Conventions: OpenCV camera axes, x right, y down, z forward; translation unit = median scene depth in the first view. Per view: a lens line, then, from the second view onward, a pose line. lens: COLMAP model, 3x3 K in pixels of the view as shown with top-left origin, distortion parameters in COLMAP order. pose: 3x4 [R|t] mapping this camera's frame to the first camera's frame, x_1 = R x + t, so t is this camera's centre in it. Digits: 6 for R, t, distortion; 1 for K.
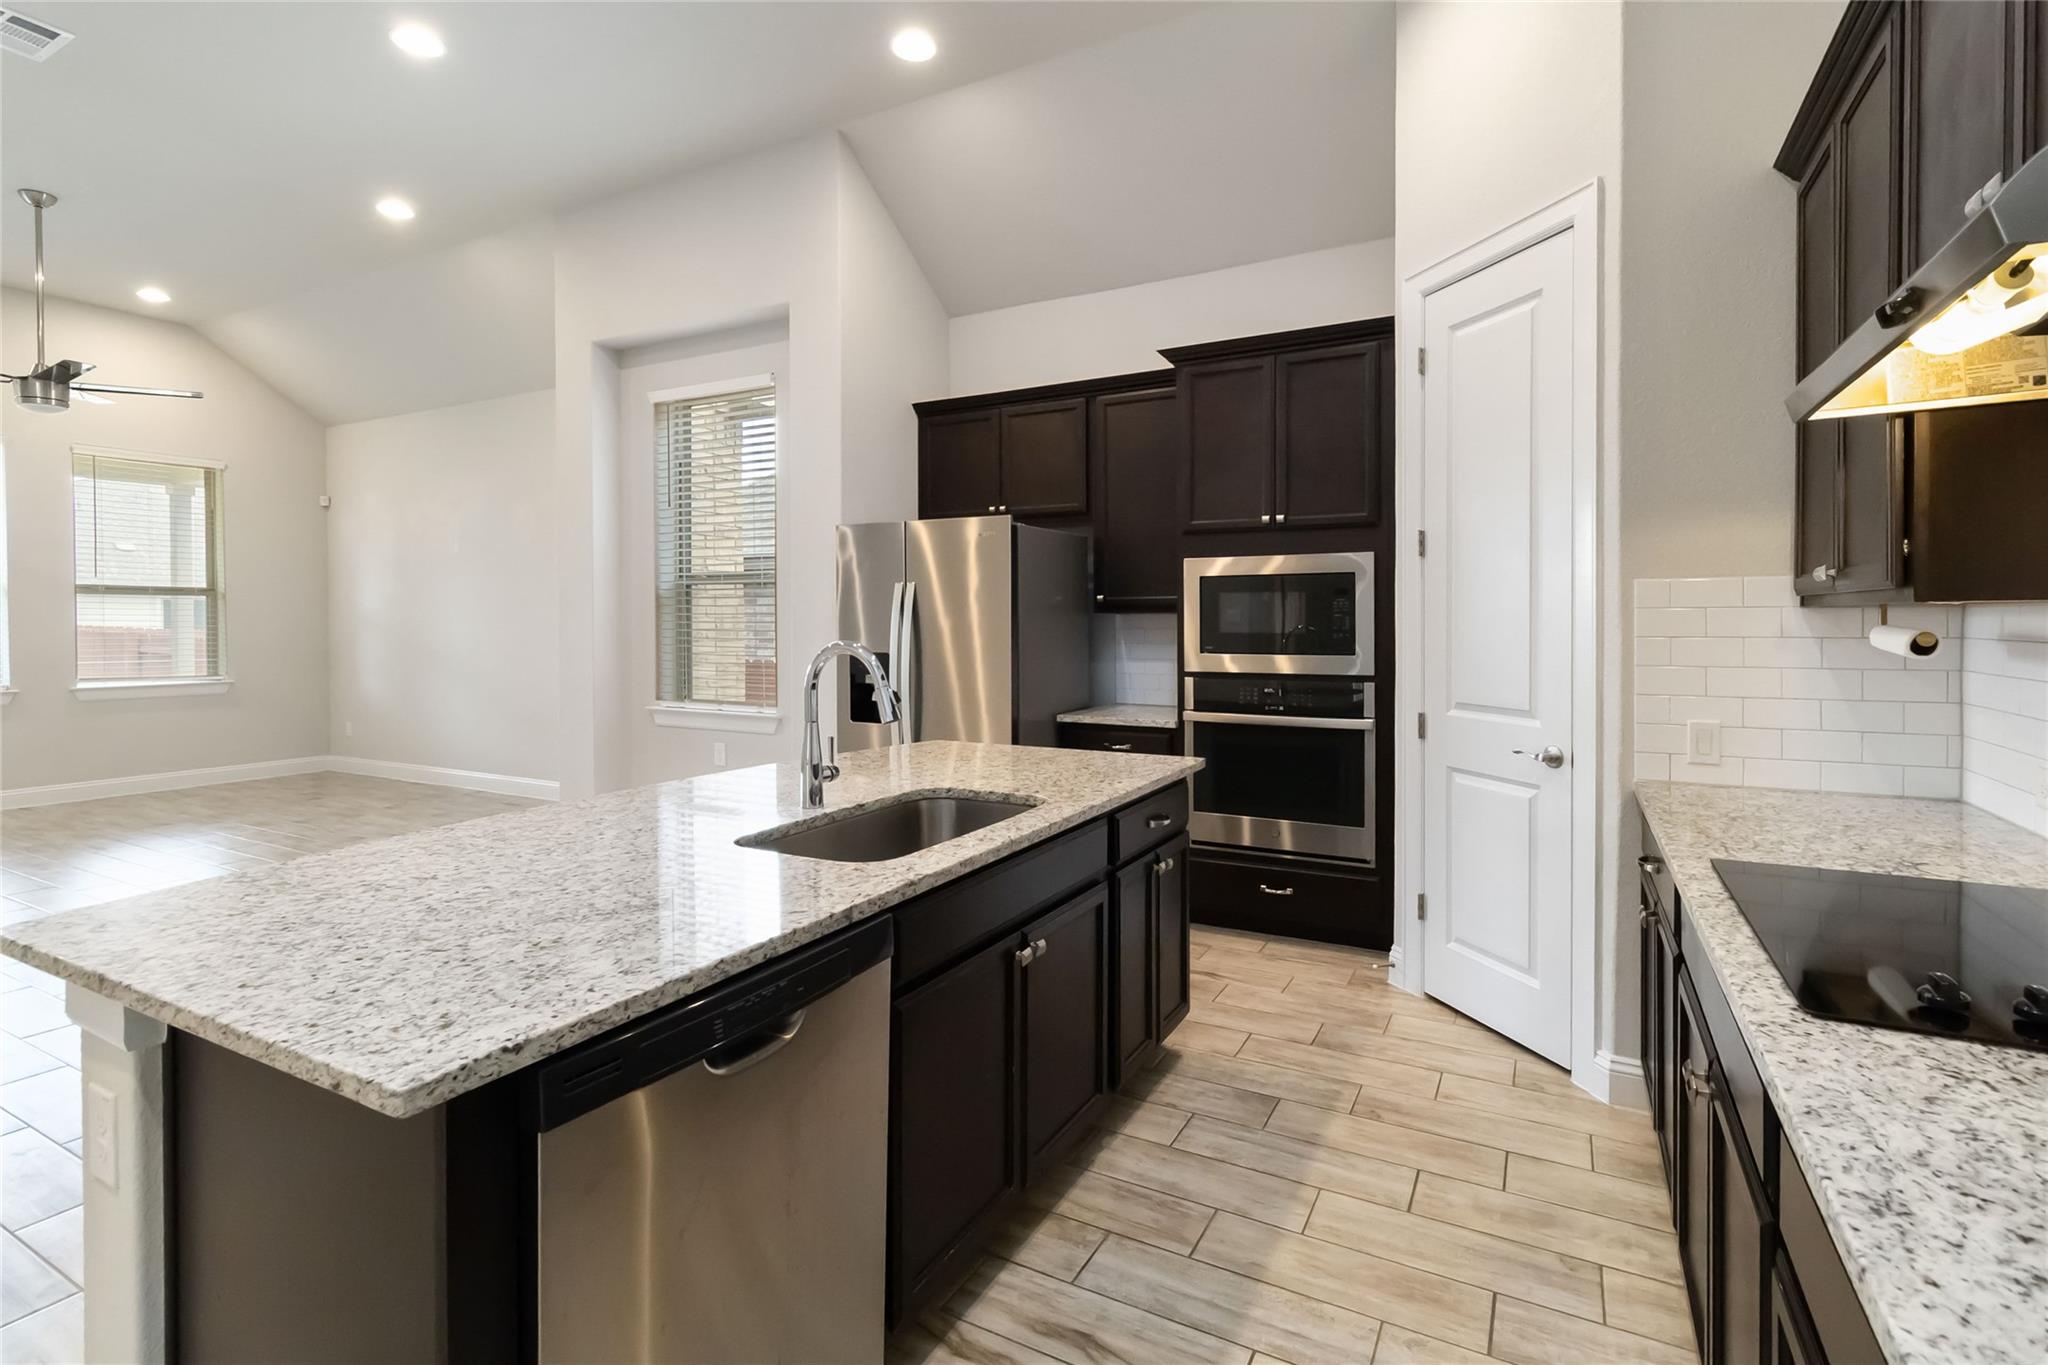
lens RADIAL K [[955.0, 0, 1004.7], [0, 955.0, 622.7], [0, 0, 1]] dist [-0.000440, 0.000138]
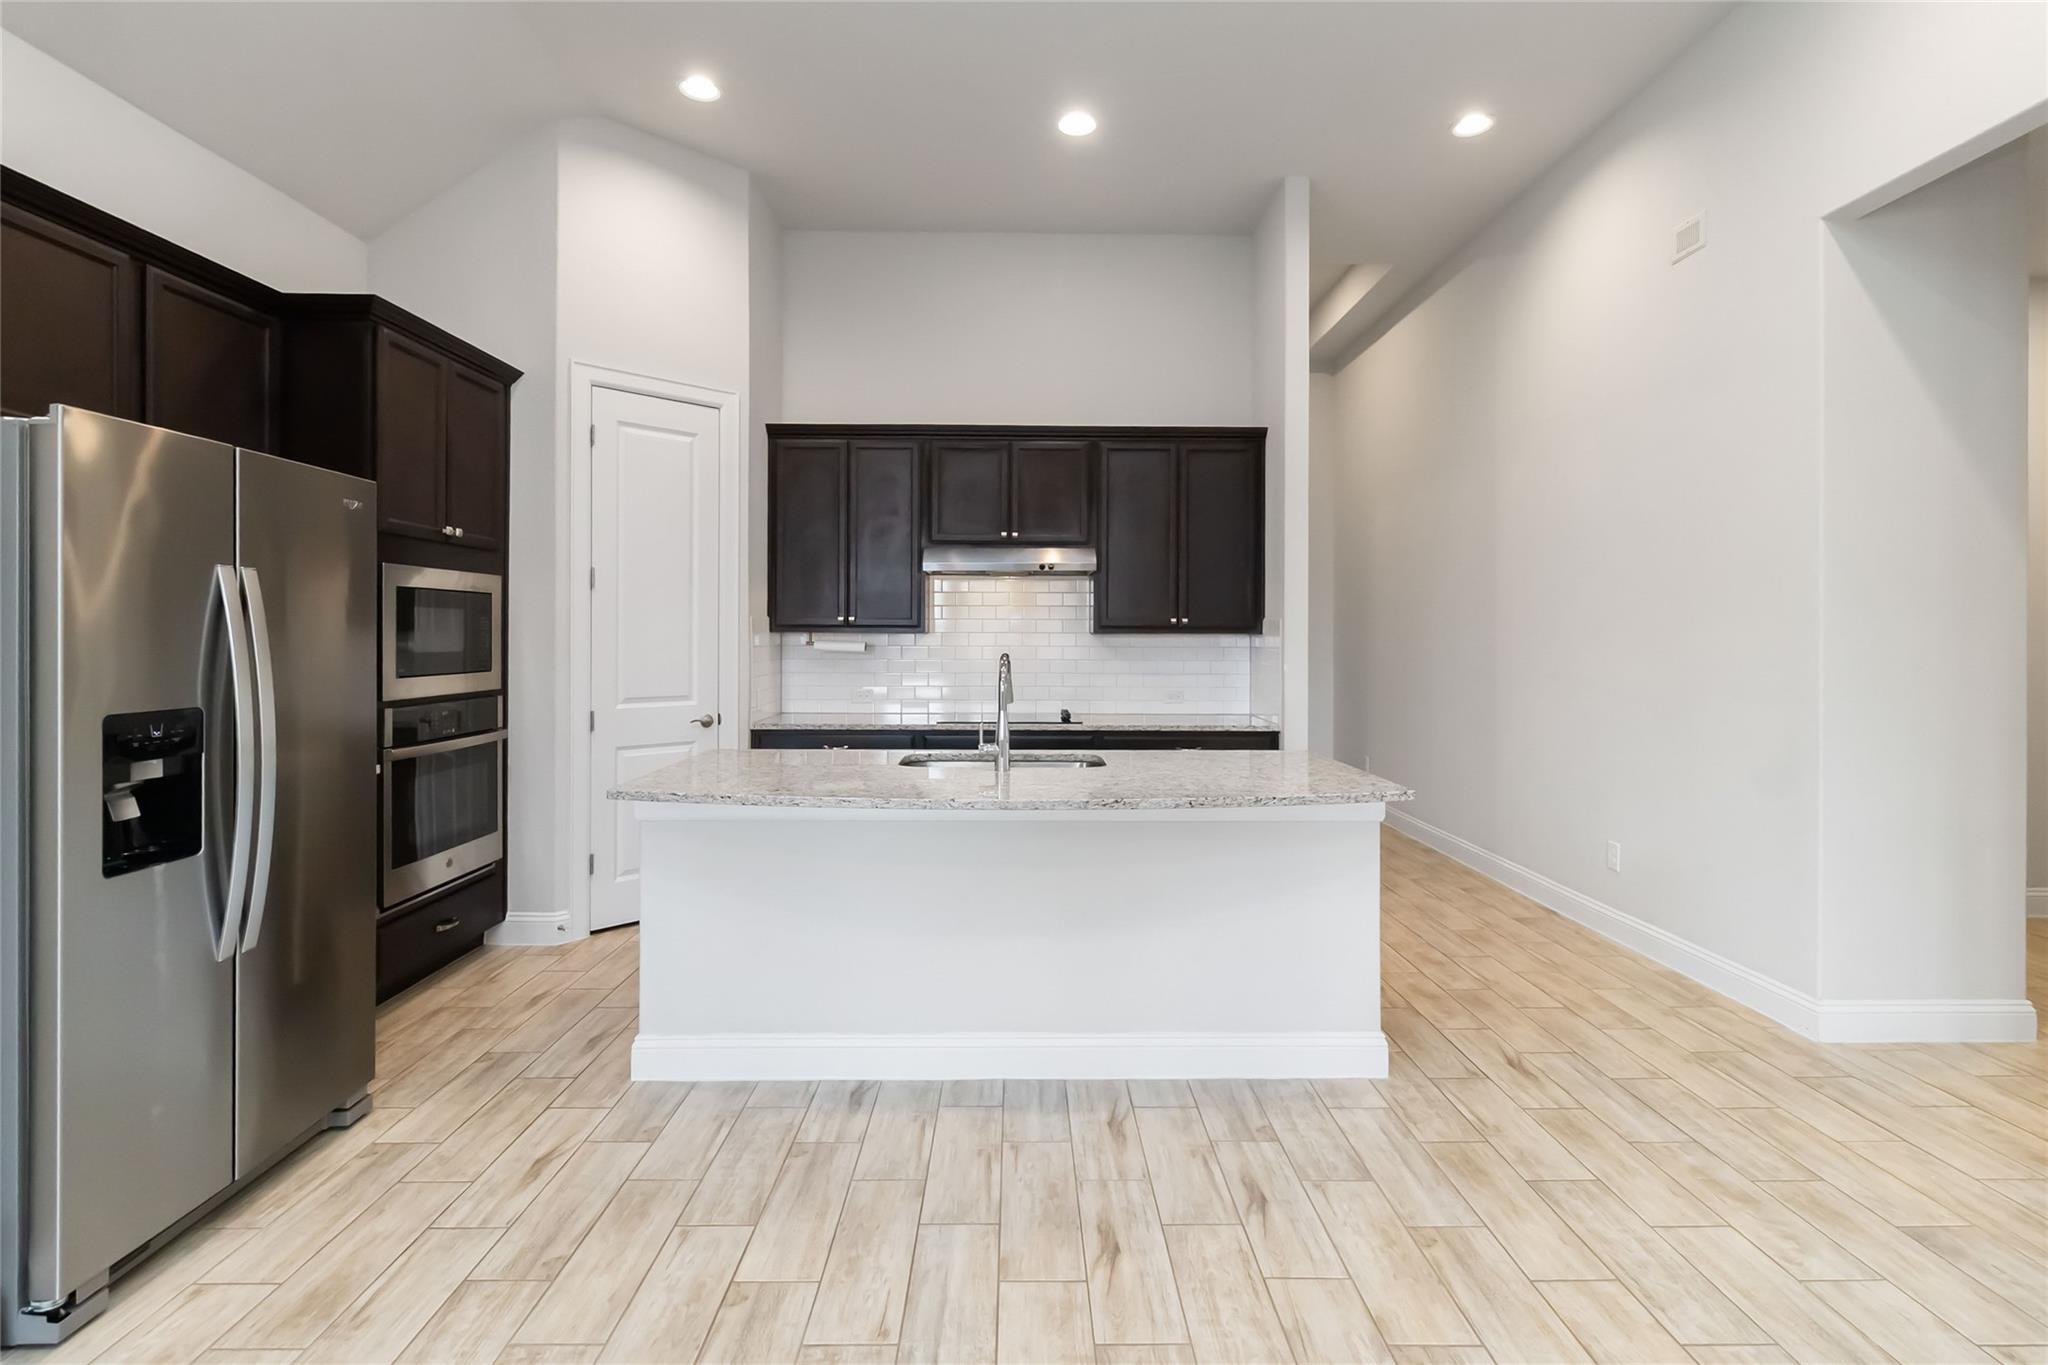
lens RADIAL K [[956.3, 0, 1020.2], [0, 956.3, 647.1], [0, 0, 1]] dist [-0.000651, -0.000017]
pose [[-0.494596, -0.008844, 0.869078, -1.174359], [0.001755, 0.999936, 0.011175, -0.005572], [-0.869121, 0.007053, -0.494548, 1.394031]]
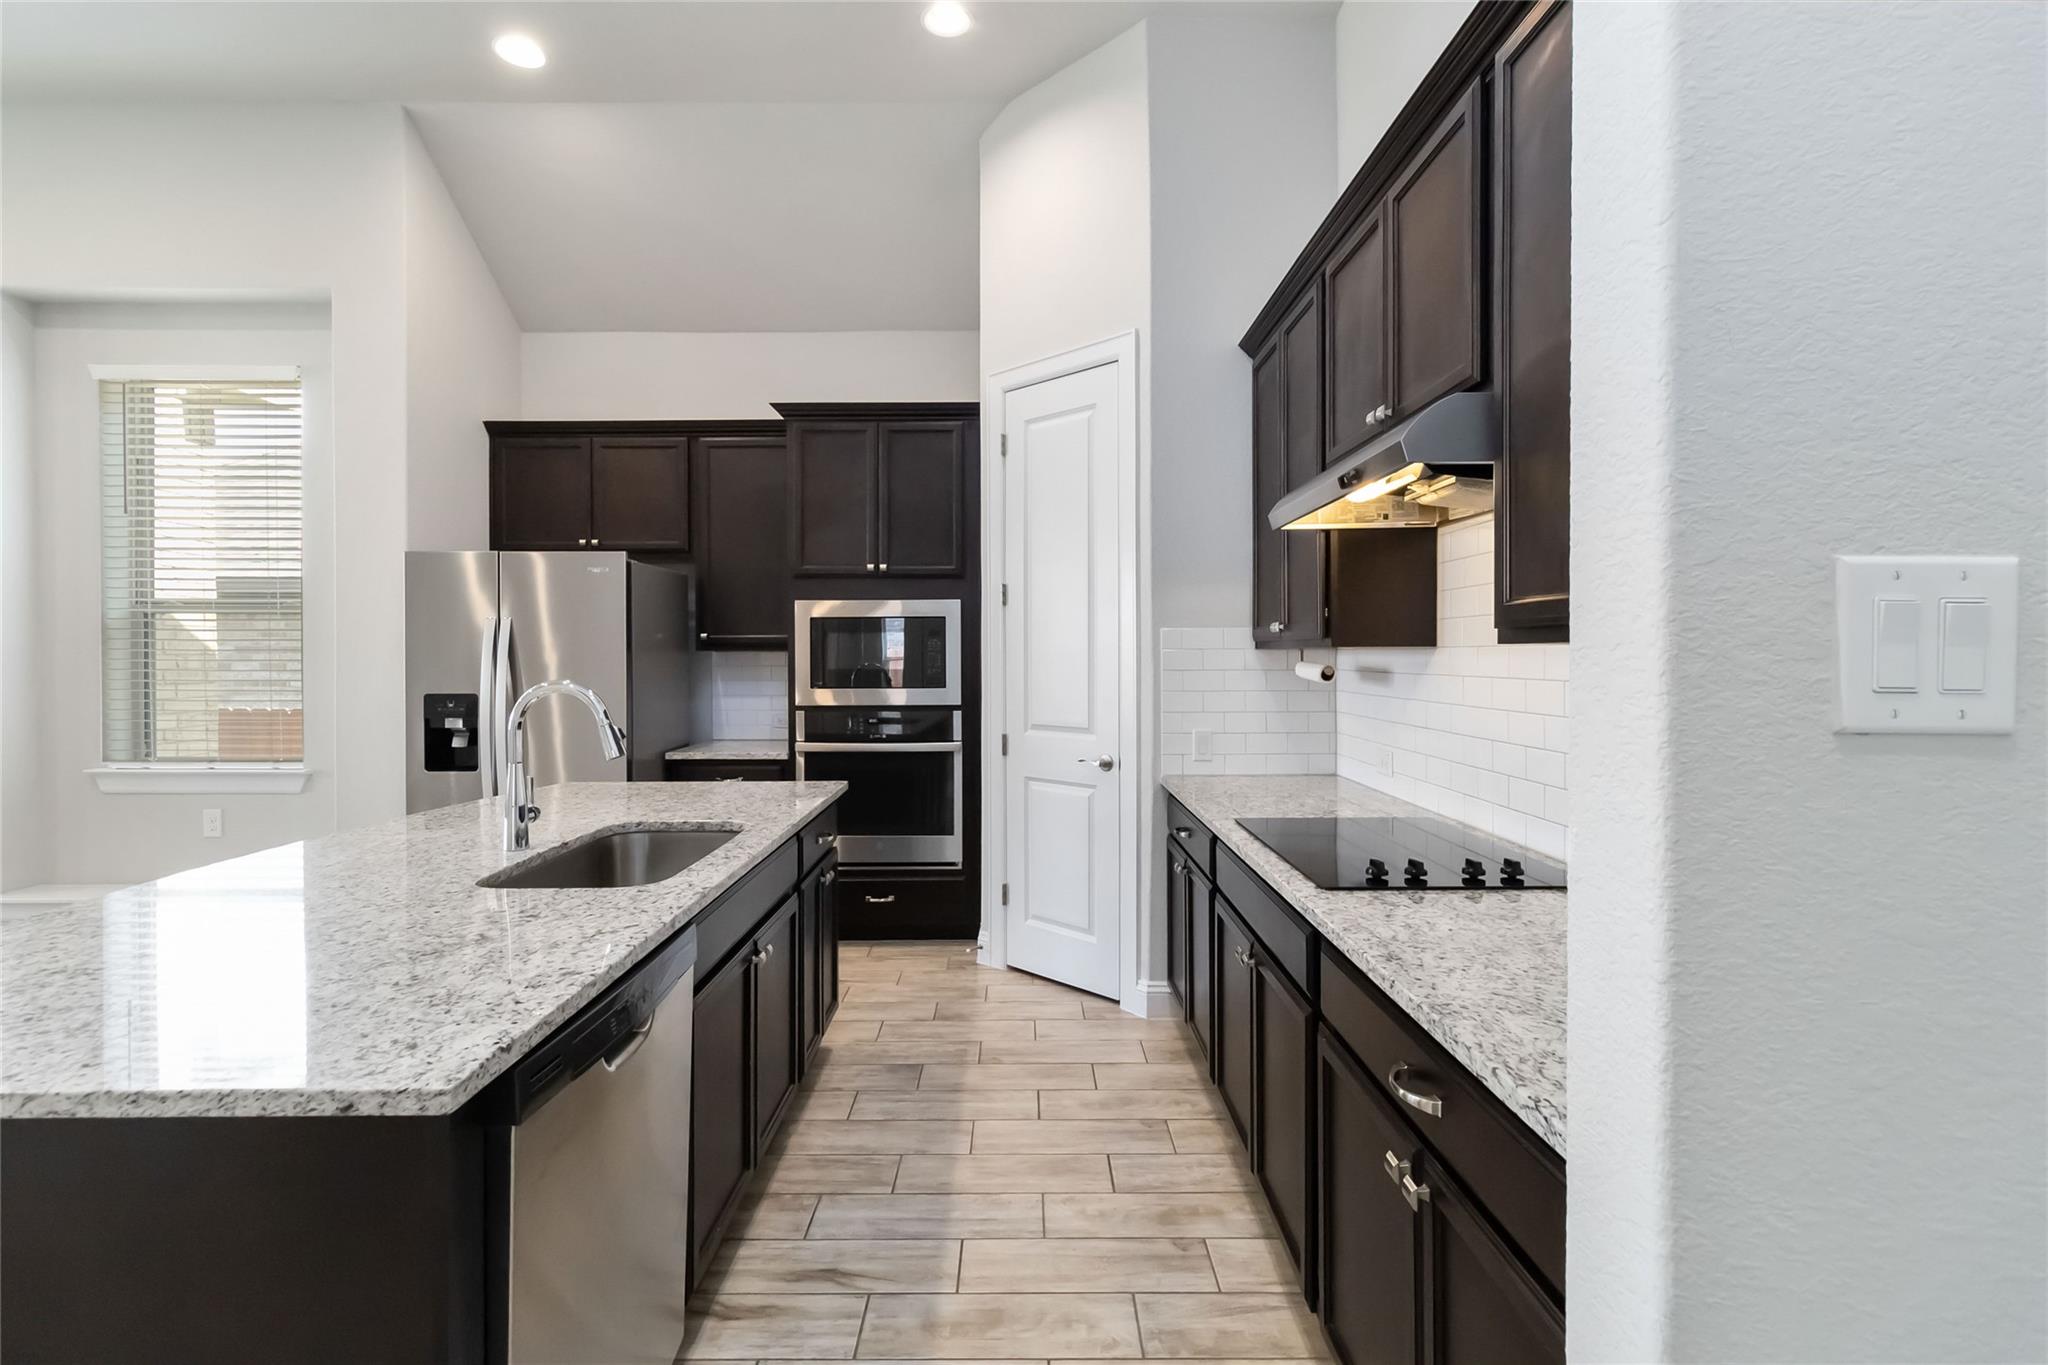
lens RADIAL K [[956.3, 0, 1020.2], [0, 956.3, 647.1], [0, 0, 1]] dist [-0.000651, -0.000017]
pose [[0.871431, 0.004400, 0.490498, -0.175484], [0.001705, 0.999927, -0.011998, -0.002129], [-0.490515, 0.011291, 0.871360, -0.086812]]
